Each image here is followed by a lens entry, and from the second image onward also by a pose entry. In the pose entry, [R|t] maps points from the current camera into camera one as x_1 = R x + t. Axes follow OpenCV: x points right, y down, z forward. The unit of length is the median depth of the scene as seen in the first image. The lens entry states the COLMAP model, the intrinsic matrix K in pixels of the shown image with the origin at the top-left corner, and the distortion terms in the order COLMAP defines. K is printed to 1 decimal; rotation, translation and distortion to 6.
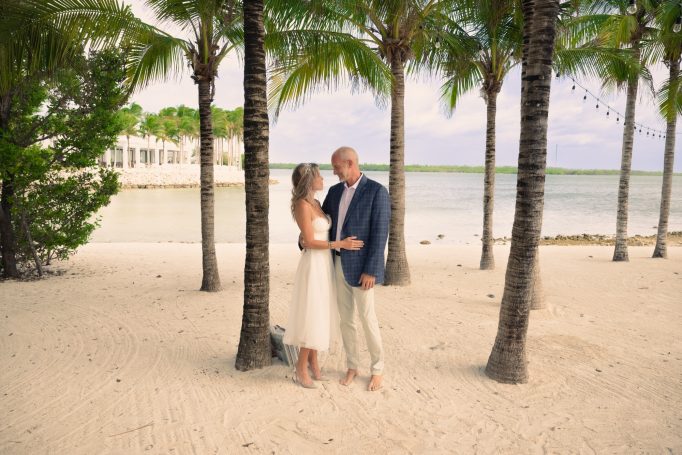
lens RADIAL K [[540.1, 0, 341.1], [0, 540.1, 227.0], [0, 0, 1]] dist [-0.006086, -0.000722]
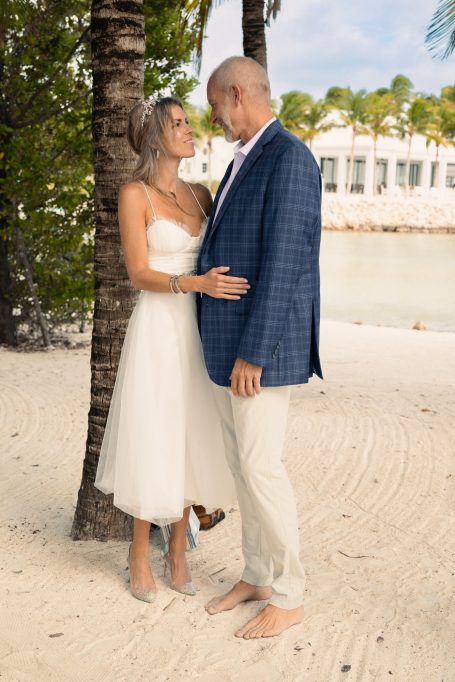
lens RADIAL K [[1022.2, 0, 227.6], [0, 1022.2, 340.6], [0, 0, 1]] dist [-0.049019, 0.000000]
pose [[0.831342, 0.089013, -0.548586, 0.428713], [-0.078279, 0.996004, 0.042985, 0.037048], [0.550220, 0.007208, 0.834989, 0.306772]]
